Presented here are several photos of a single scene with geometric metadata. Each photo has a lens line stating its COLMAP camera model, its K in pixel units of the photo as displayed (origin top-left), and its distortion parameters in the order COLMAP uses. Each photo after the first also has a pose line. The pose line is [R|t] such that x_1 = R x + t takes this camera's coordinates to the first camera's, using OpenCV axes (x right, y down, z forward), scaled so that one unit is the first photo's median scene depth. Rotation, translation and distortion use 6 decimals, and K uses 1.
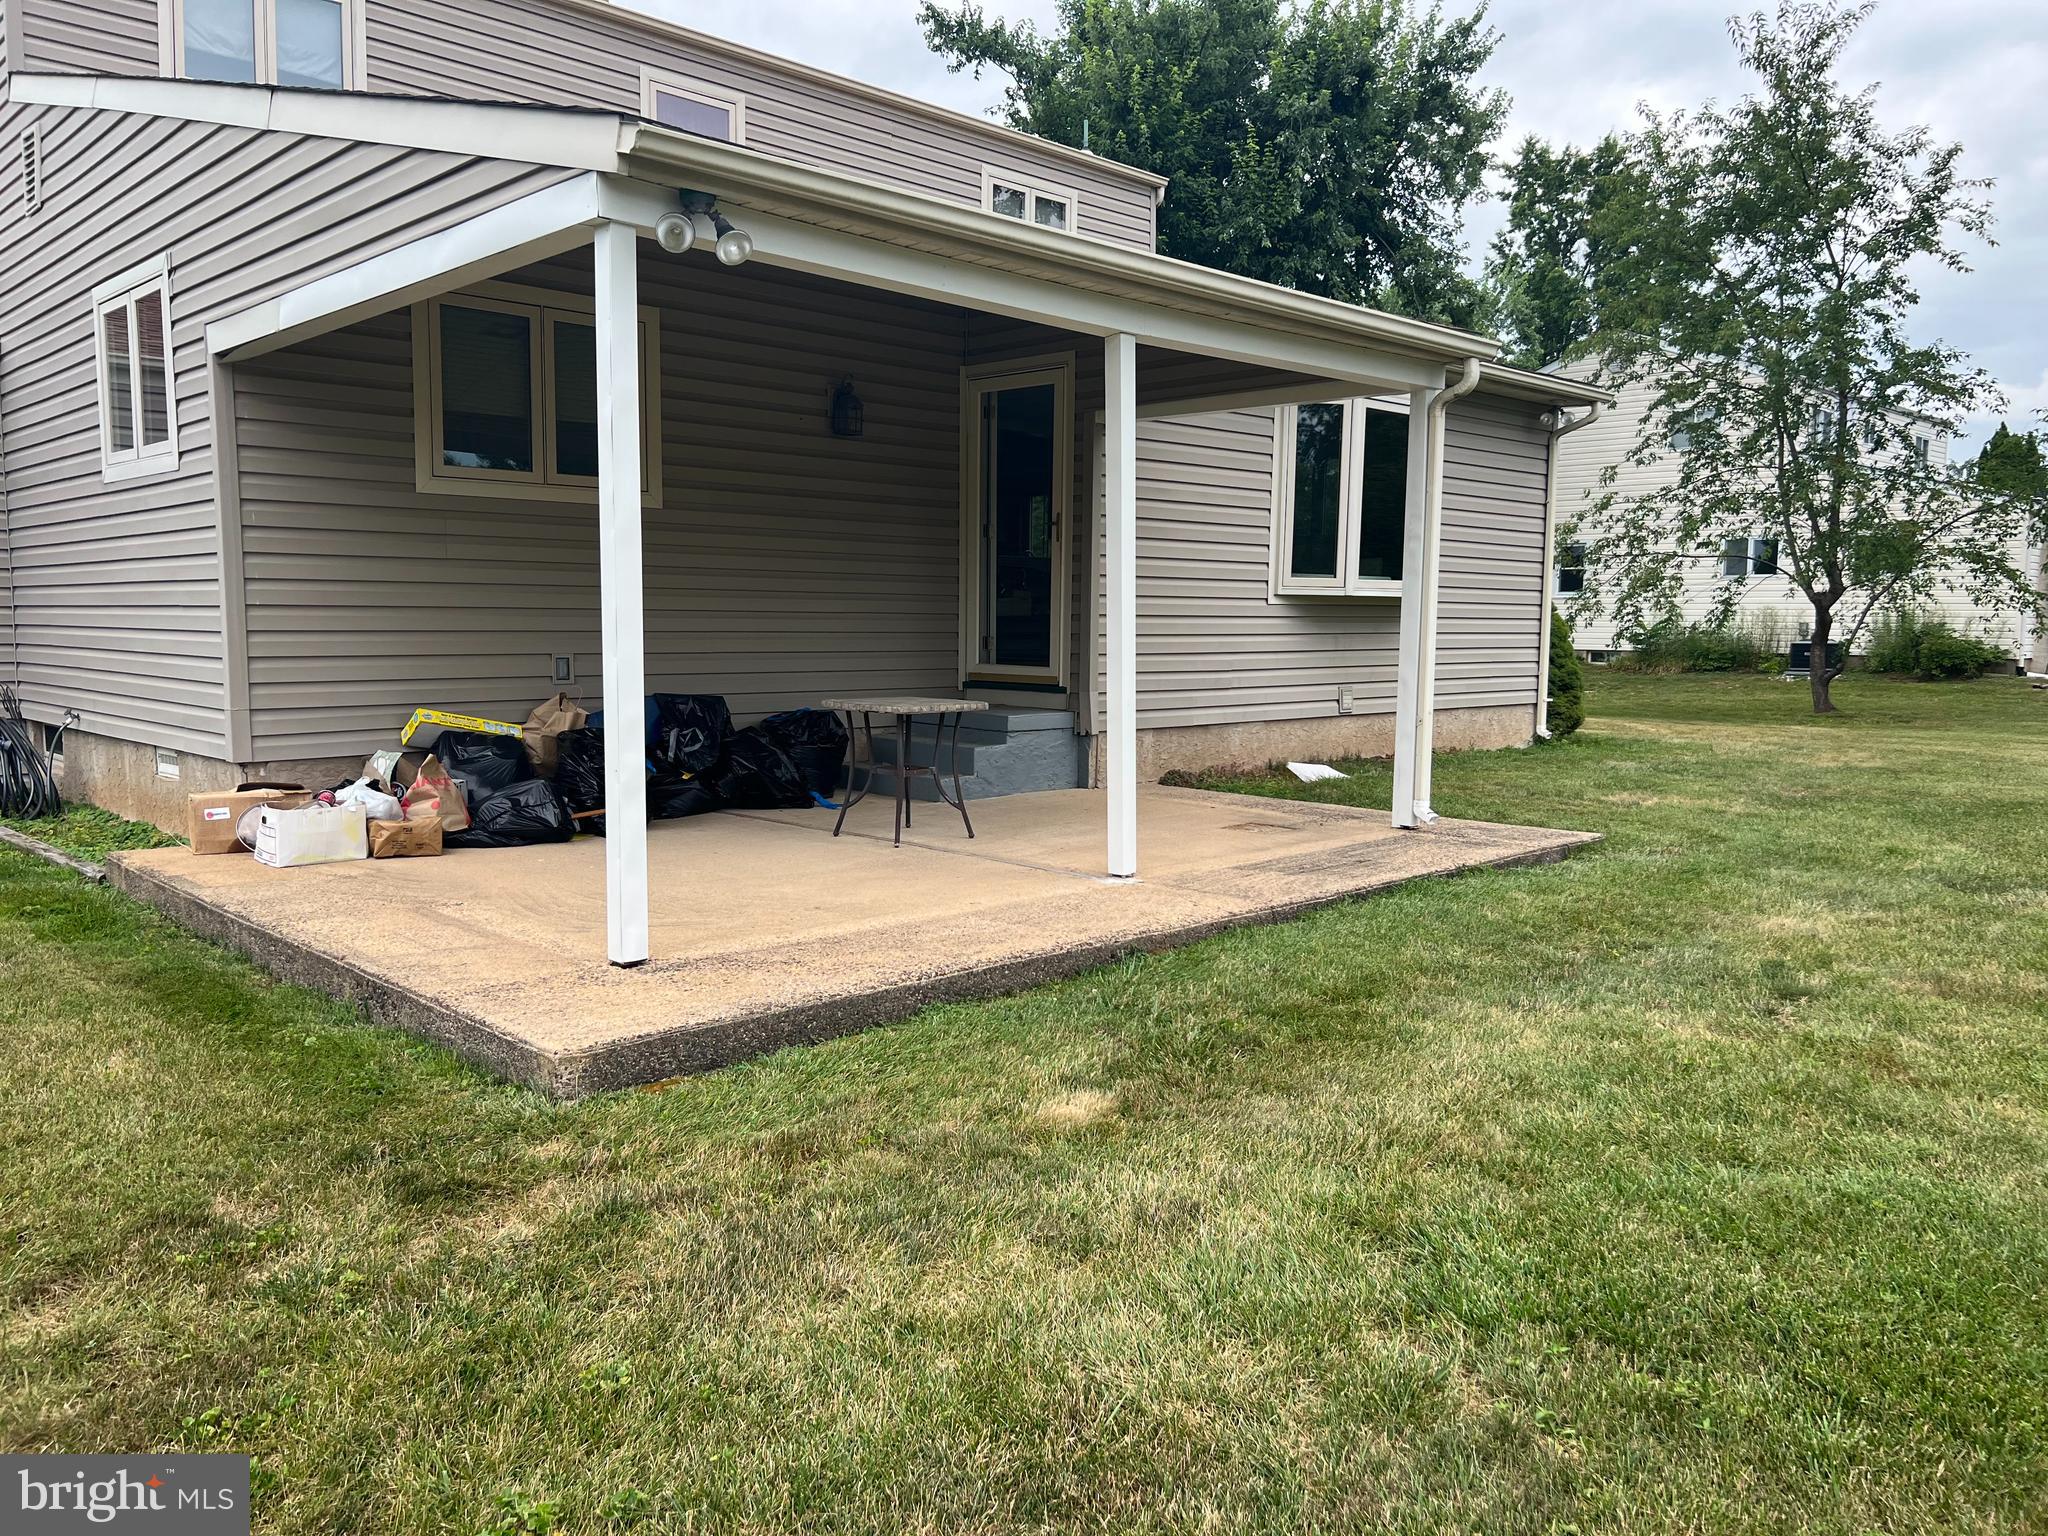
lens RADIAL K [[1551.0, 0, 1024.0], [0, 1551.0, 768.0], [0, 0, 1]] dist [0.010369, -0.000816]
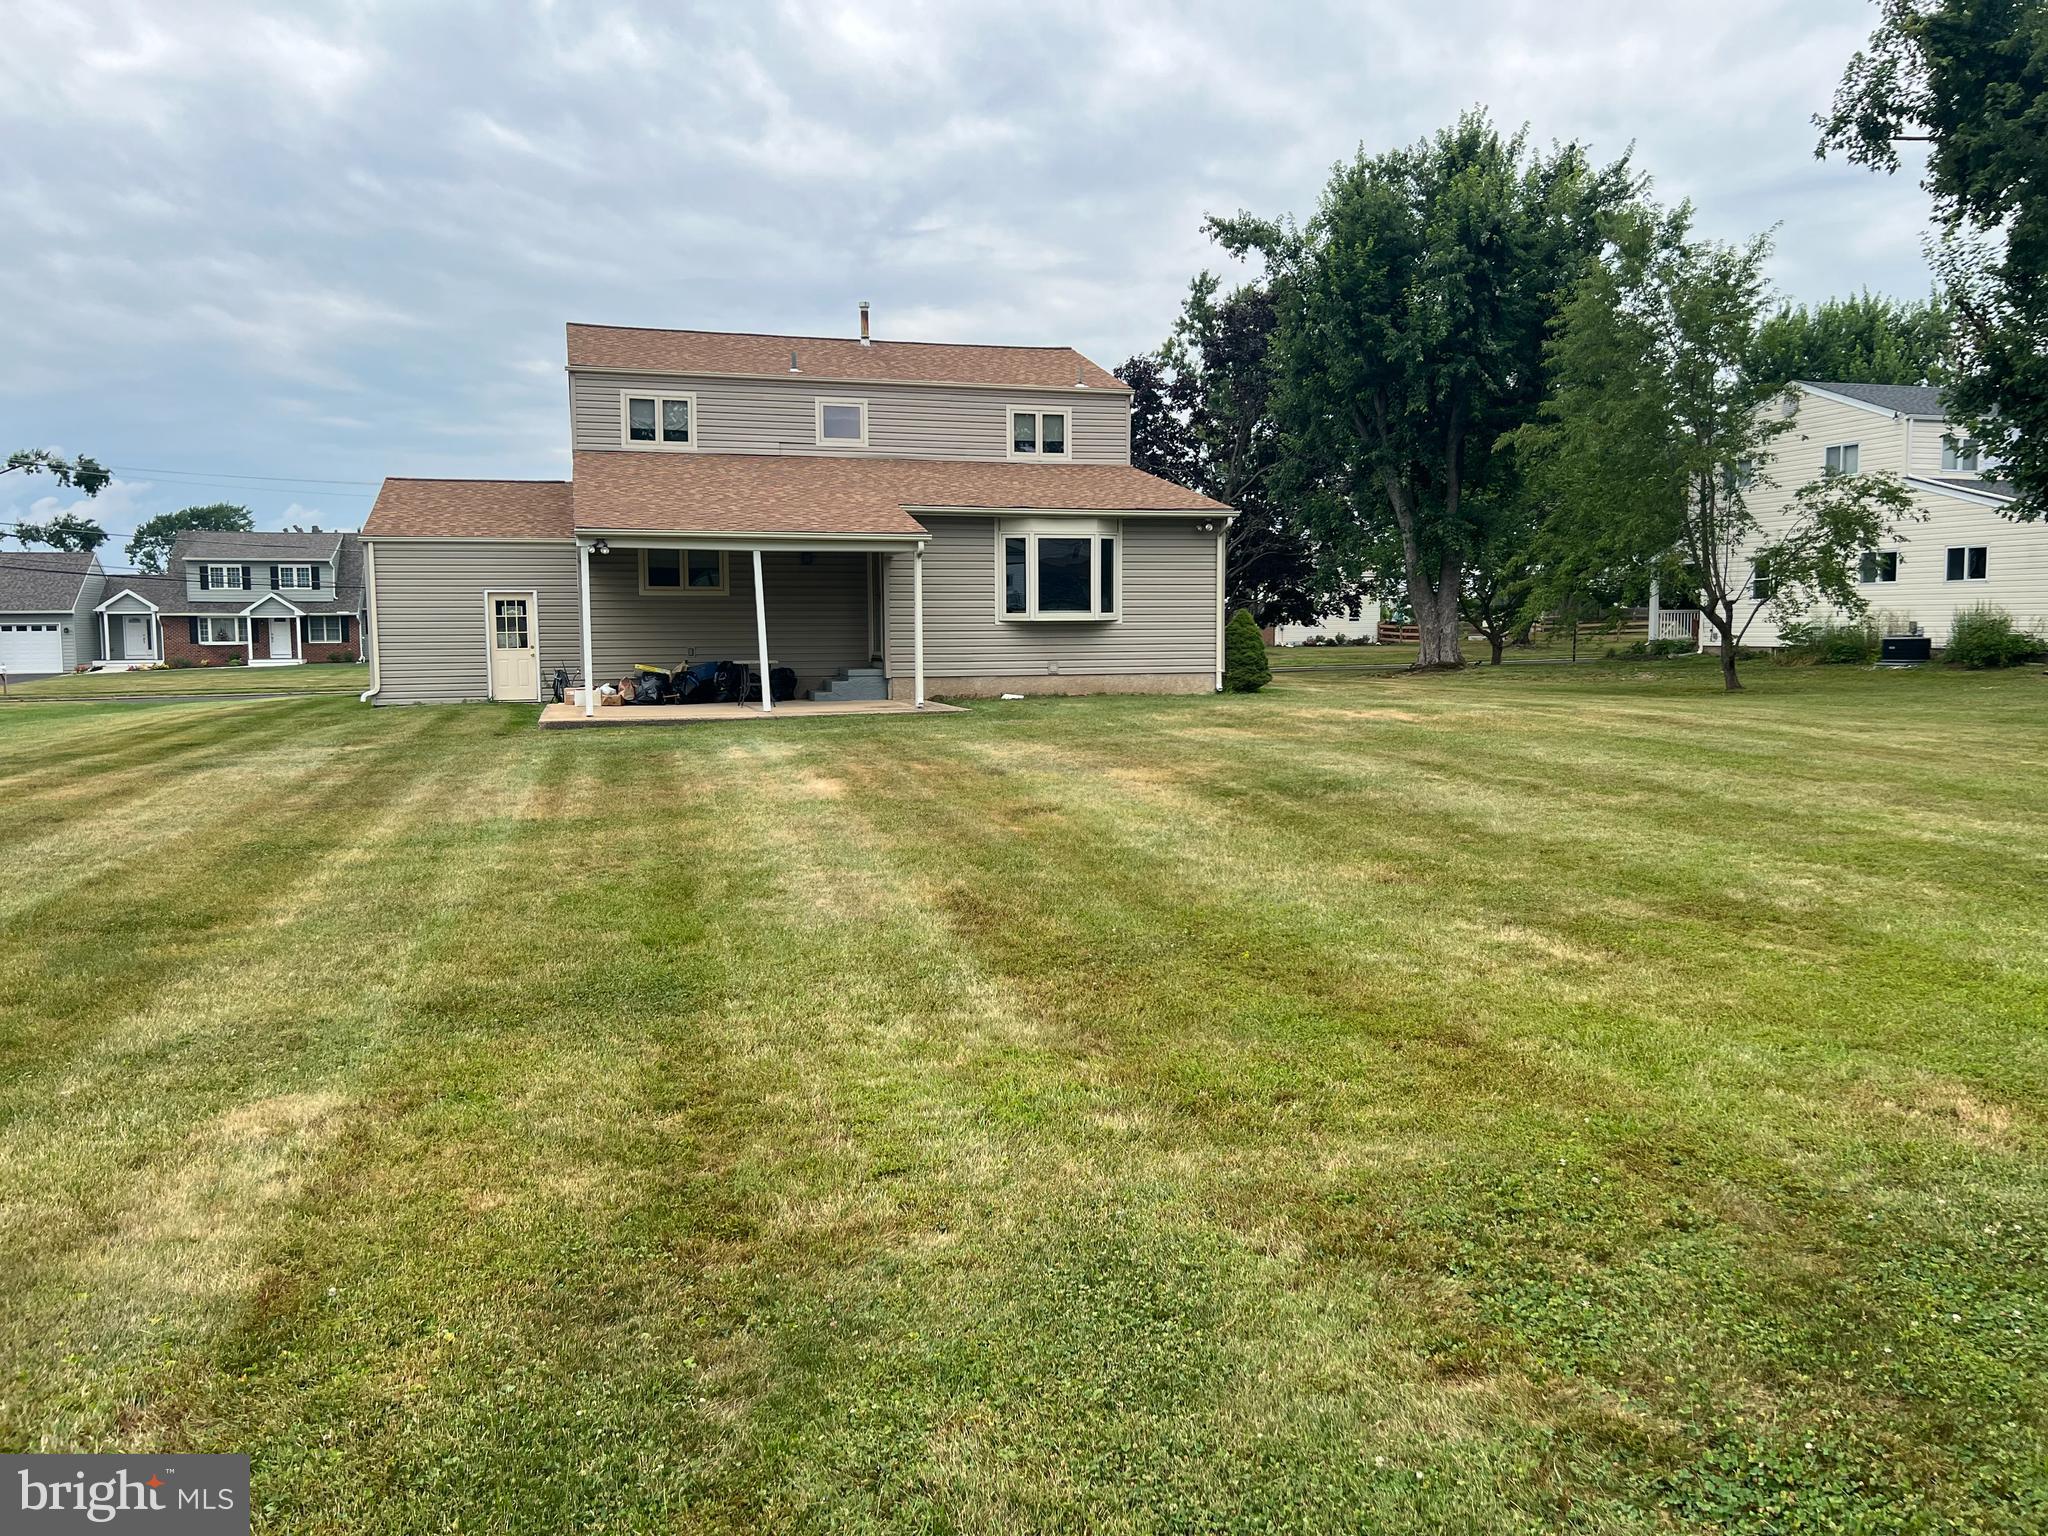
lens RADIAL K [[1551.0, 0, 1024.0], [0, 1551.0, 768.0], [0, 0, 1]] dist [0.010369, -0.000816]
pose [[0.883425, 0.026795, -0.467806, 1.264371], [-0.030046, 0.999548, 0.000512, 0.103638], [0.467608, 0.013603, 0.883831, -1.005959]]
